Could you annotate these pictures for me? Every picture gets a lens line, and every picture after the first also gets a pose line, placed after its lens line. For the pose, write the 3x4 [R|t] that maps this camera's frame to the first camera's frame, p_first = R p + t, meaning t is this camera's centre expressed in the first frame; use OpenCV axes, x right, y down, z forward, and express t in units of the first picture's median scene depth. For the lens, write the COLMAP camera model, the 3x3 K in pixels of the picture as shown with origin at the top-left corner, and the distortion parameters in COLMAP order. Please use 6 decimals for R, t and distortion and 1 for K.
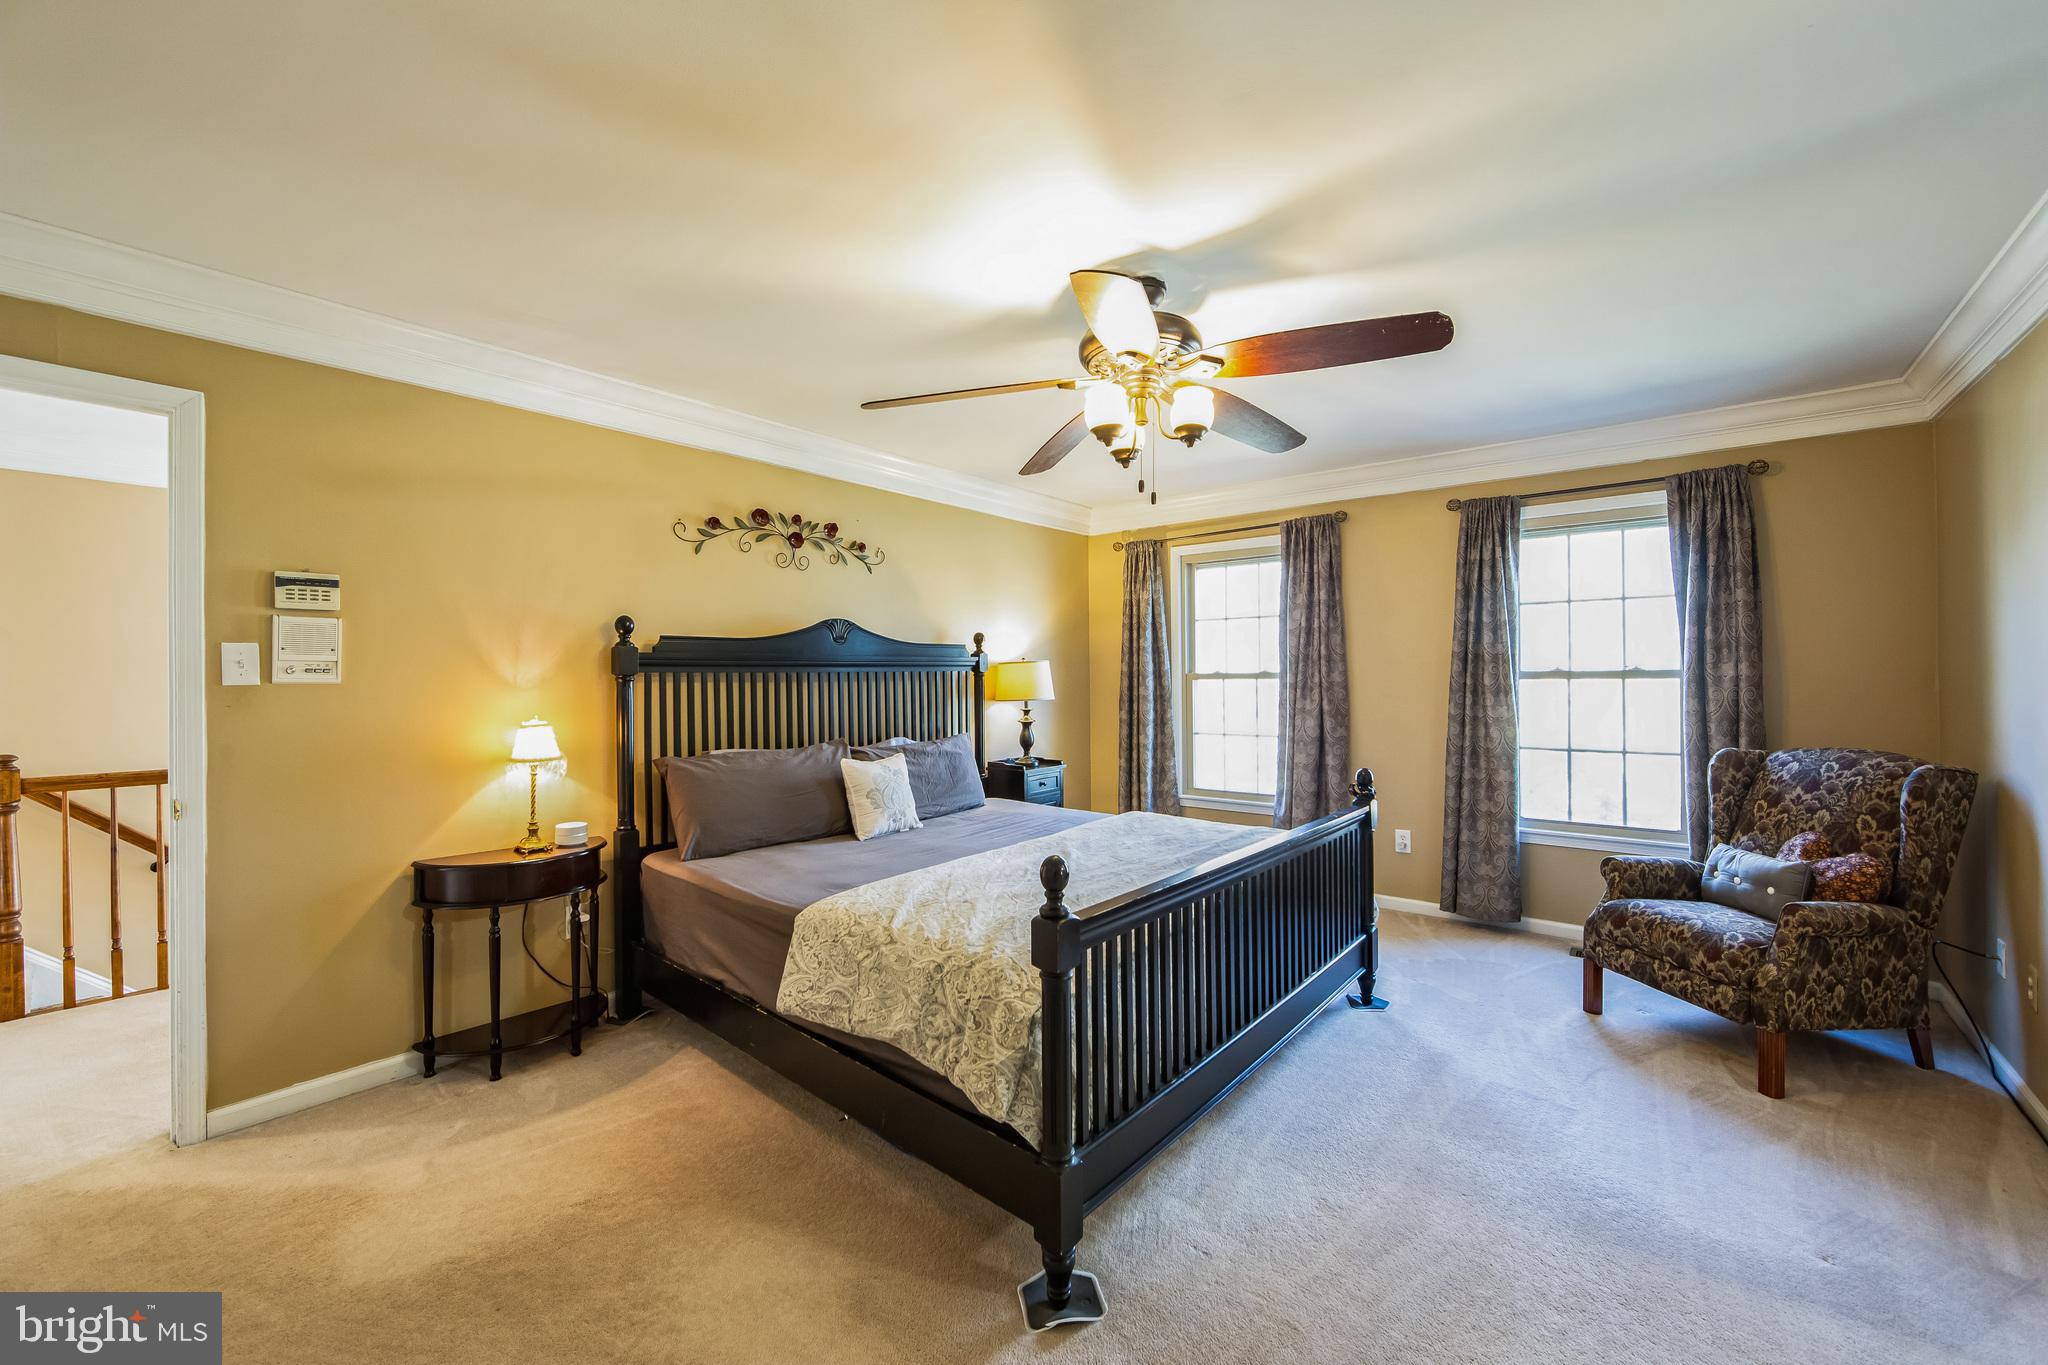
lens RADIAL K [[803.4, 0, 1024.0], [0, 803.4, 682.5], [0, 0, 1]] dist [-0.014878, -0.000045]
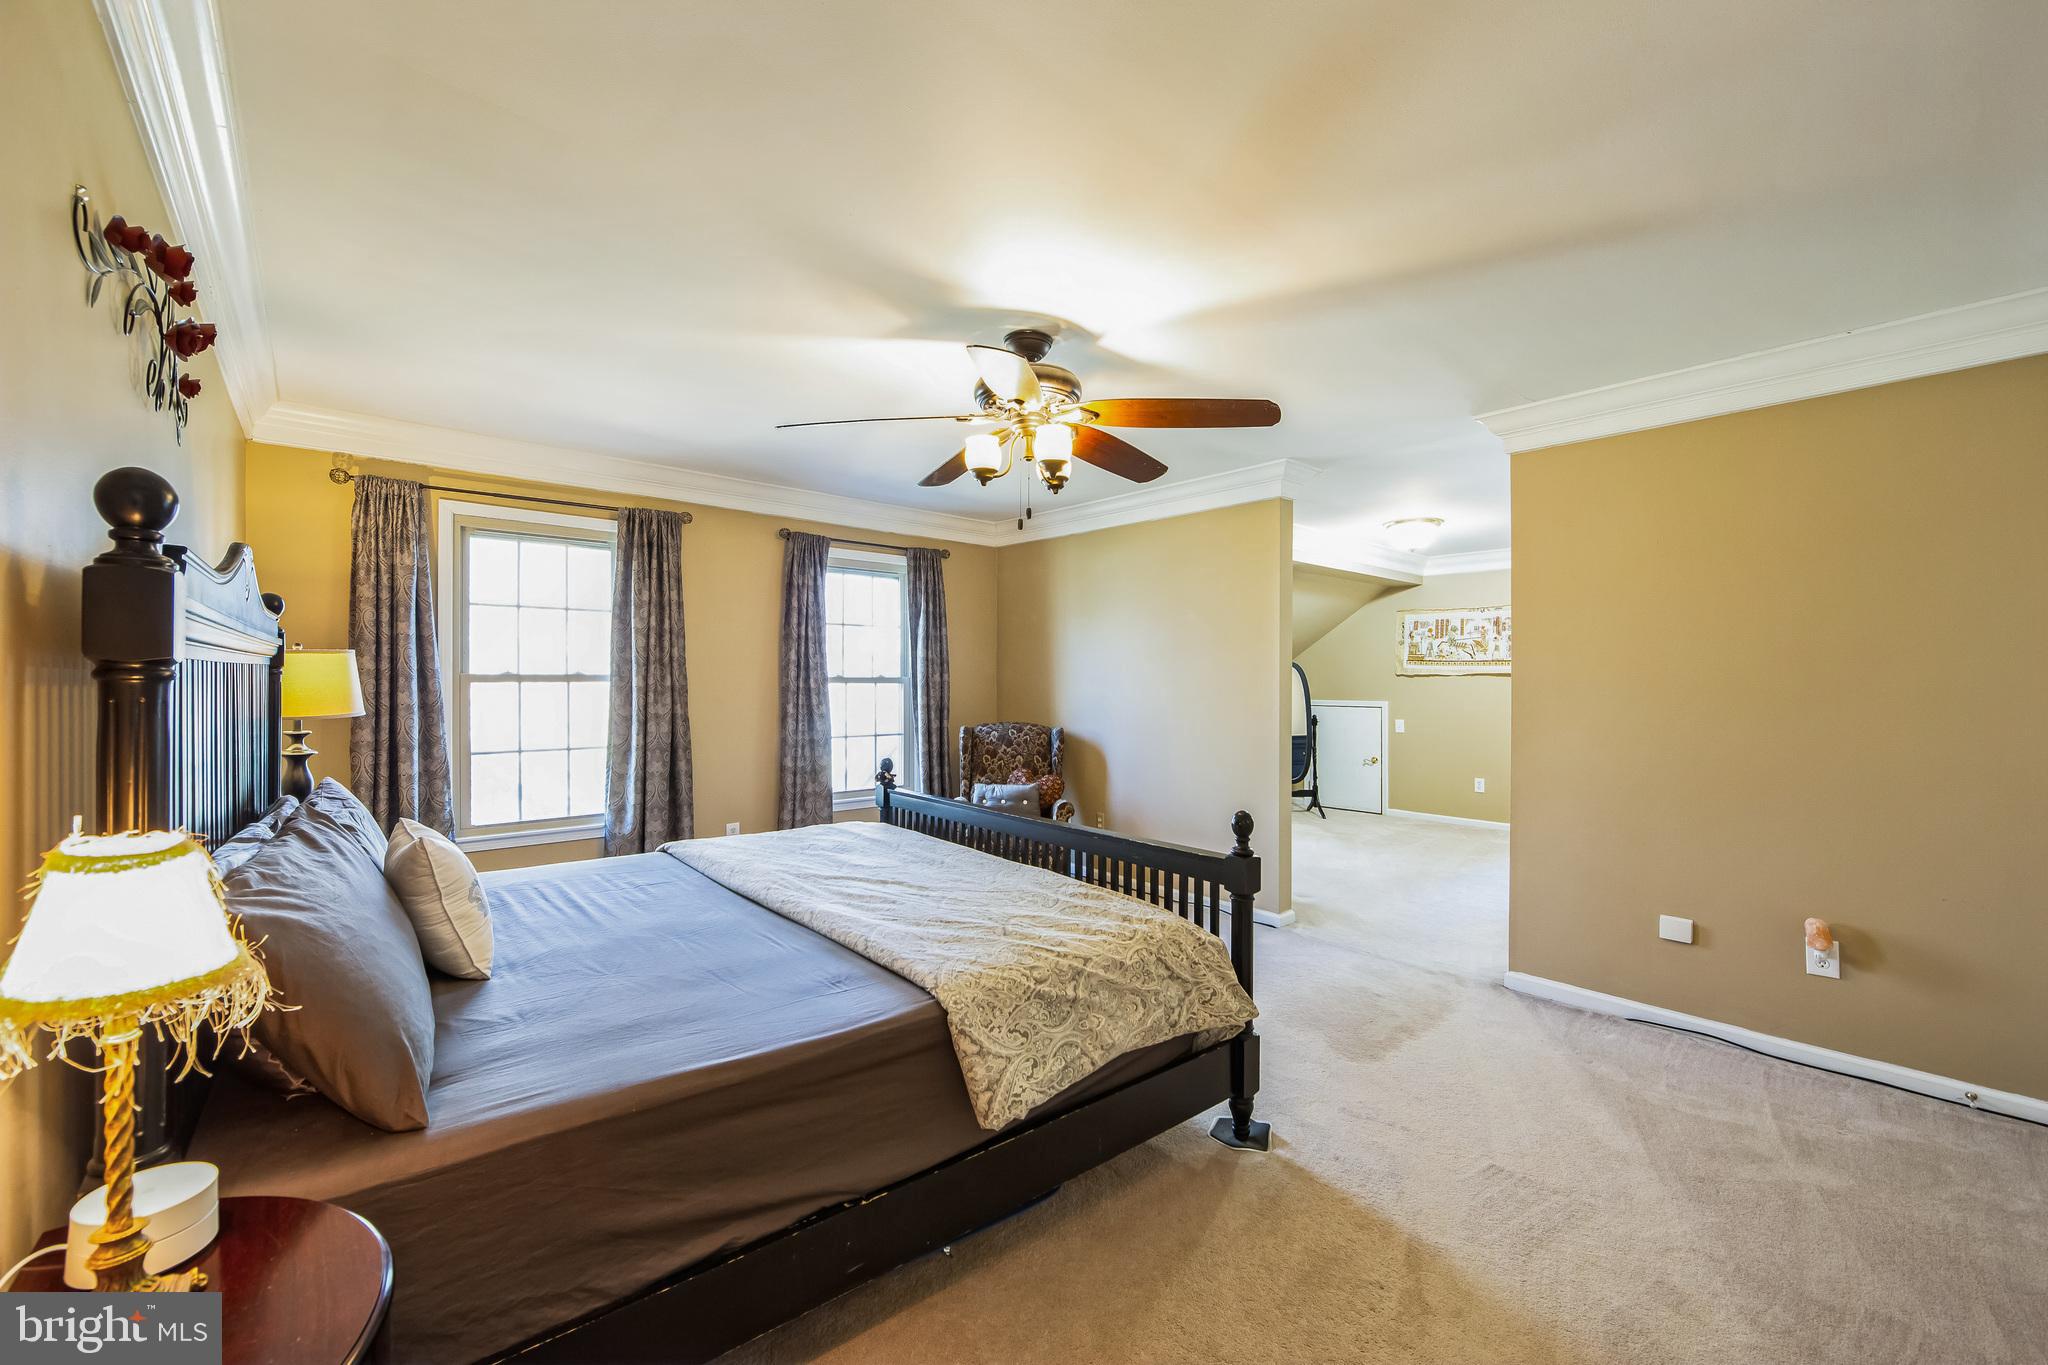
lens RADIAL K [[810.4, 0, 1024.0], [0, 810.4, 682.5], [0, 0, 1]] dist [-0.002834, -0.000081]
pose [[0.167867, 0.002646, 0.985806, -0.512883], [0.000766, 0.999996, -0.002814, -0.001162], [-0.985809, 0.001228, 0.167865, 0.416371]]
